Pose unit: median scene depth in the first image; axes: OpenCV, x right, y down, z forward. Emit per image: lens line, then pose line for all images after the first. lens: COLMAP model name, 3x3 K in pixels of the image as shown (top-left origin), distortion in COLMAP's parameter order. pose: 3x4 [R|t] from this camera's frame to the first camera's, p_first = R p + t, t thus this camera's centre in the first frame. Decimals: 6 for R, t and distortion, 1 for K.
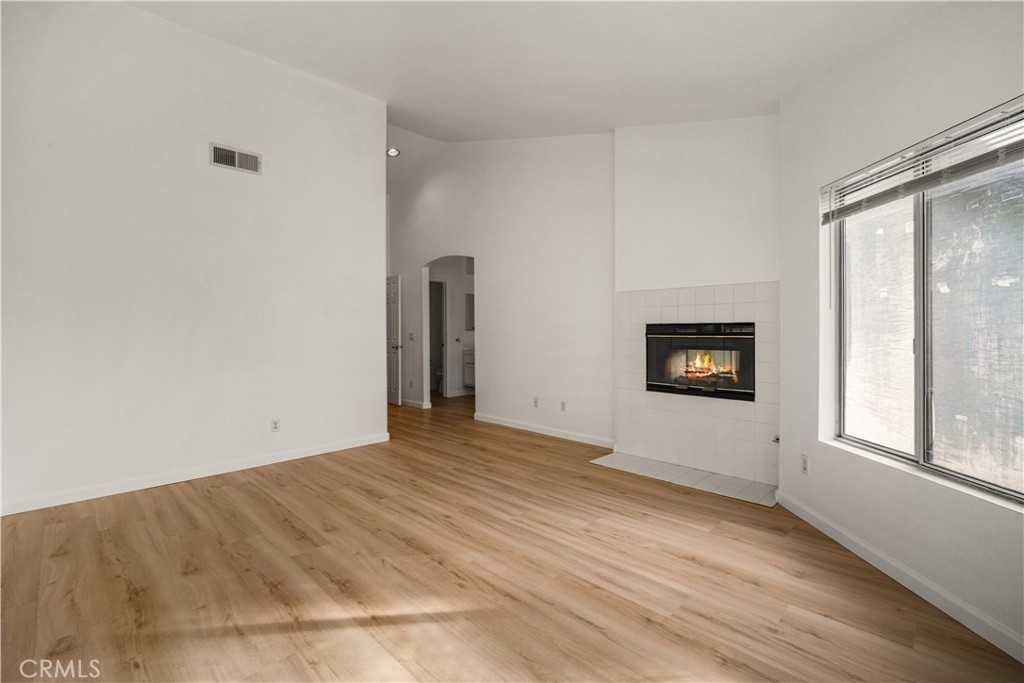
lens RADIAL K [[449.8, 0, 513.3], [0, 449.8, 335.3], [0, 0, 1]] dist [-0.010814, 0.000589]
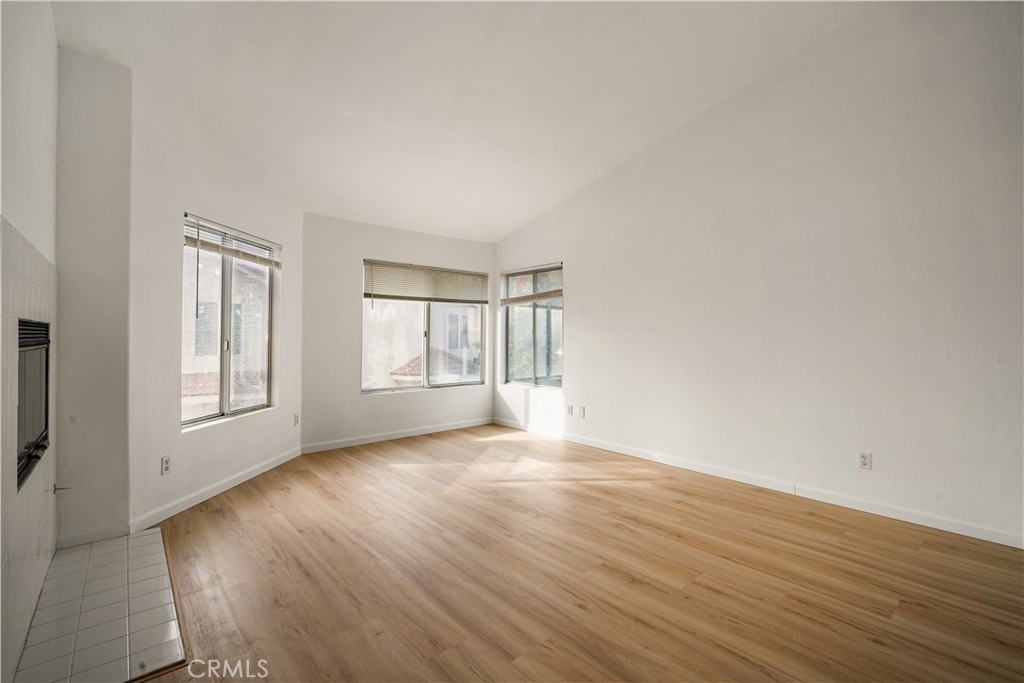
lens RADIAL K [[455.0, 0, 513.4], [0, 455.0, 338.4], [0, 0, 1]] dist [-0.013035, 0.000334]
pose [[-0.997636, -0.000316, 0.068712, -0.209741], [0.000668, 0.999898, 0.014296, -0.018780], [-0.068710, 0.014308, -0.997534, 1.856288]]
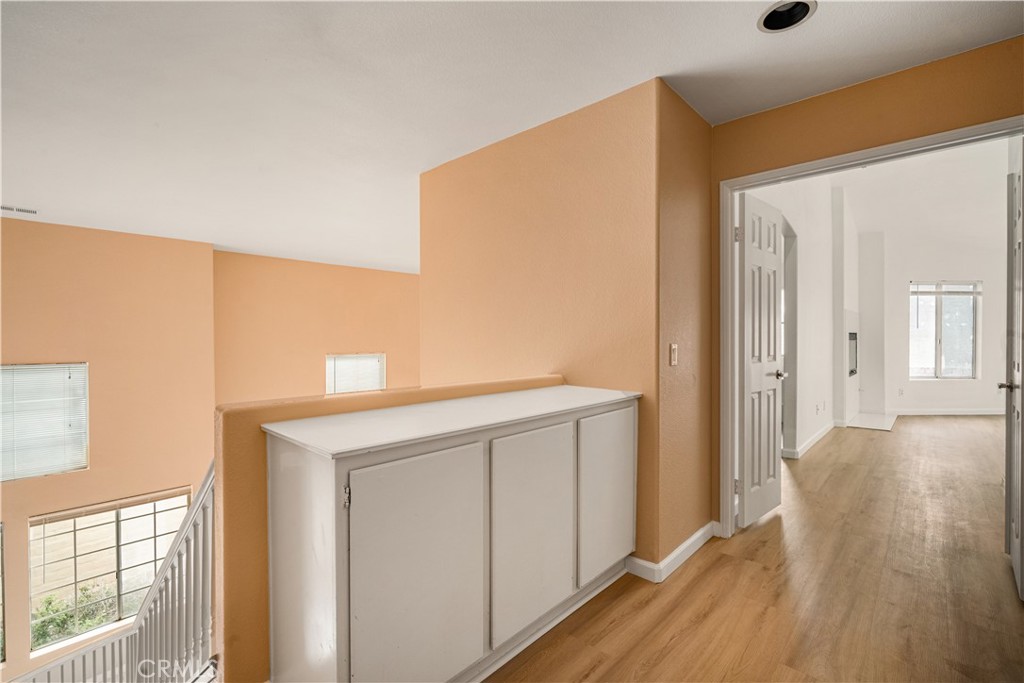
lens RADIAL K [[449.8, 0, 513.3], [0, 449.8, 335.3], [0, 0, 1]] dist [-0.010814, 0.000589]
pose [[-0.036755, 0.006341, 0.999304, -1.575560], [0.008713, 0.999944, -0.006024, -0.019966], [-0.999286, 0.008485, -0.036808, 2.979536]]
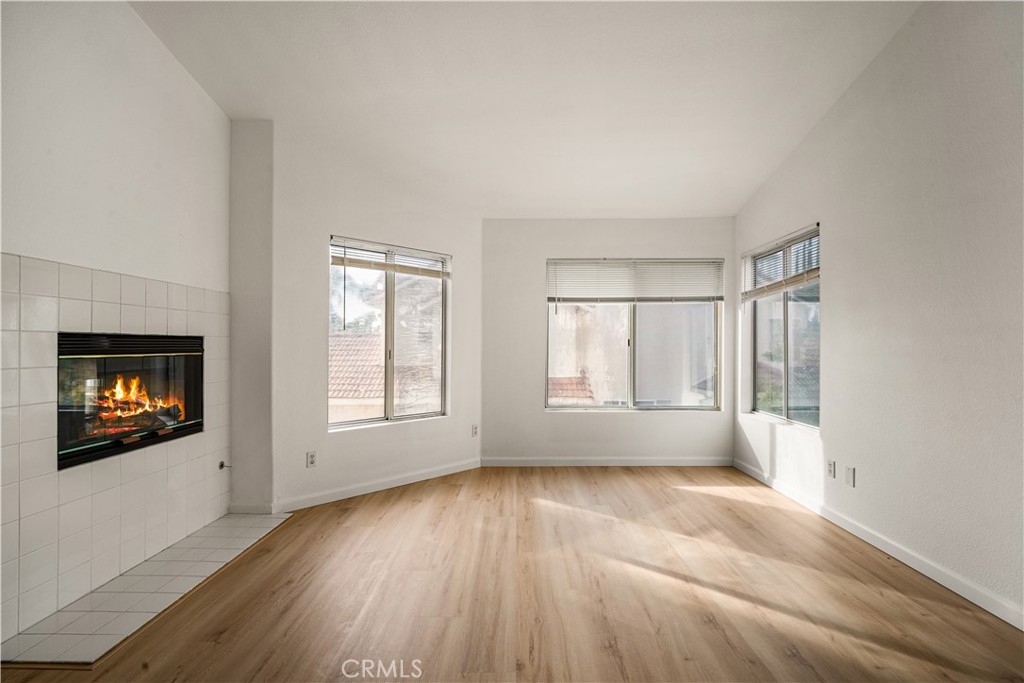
lens RADIAL K [[454.3, 0, 509.5], [0, 454.3, 342.2], [0, 0, 1]] dist [-0.010436, 0.000290]
pose [[-0.691069, 0.007677, 0.722748, -0.538200], [0.009589, 0.999953, -0.001453, -0.012570], [-0.722725, 0.005927, -0.691110, 1.353057]]
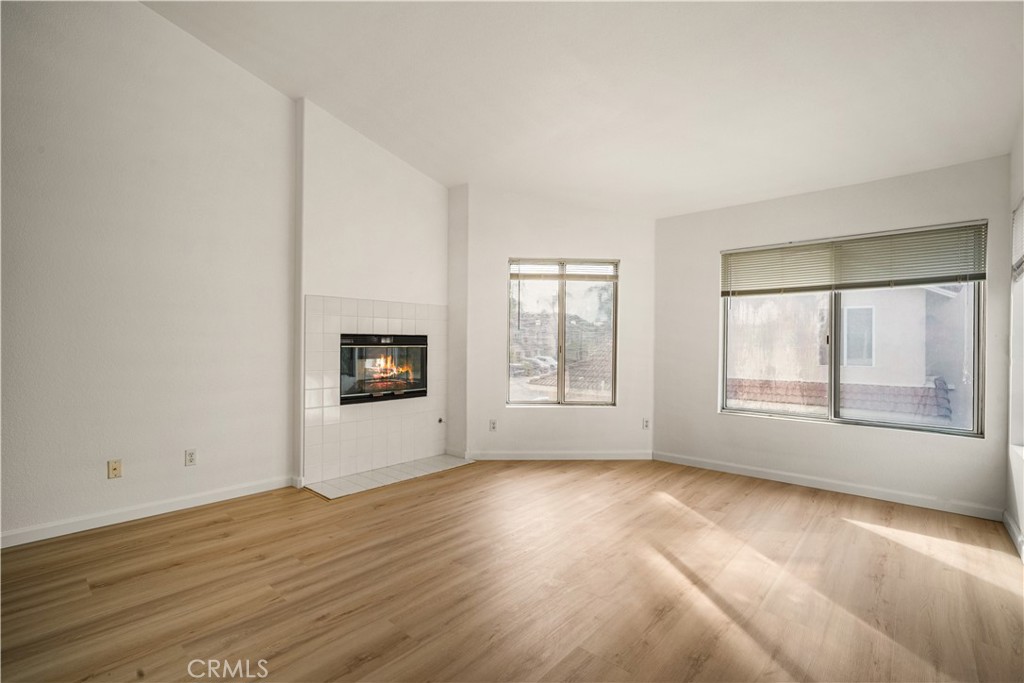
lens RADIAL K [[458.5, 0, 507.9], [0, 458.5, 342.3], [0, 0, 1]] dist [-0.009943, 0.000150]
pose [[-0.042625, 0.002607, 0.999088, -0.926659], [0.004808, 0.999986, -0.002404, -0.004442], [-0.999080, 0.004701, -0.042637, 0.951347]]
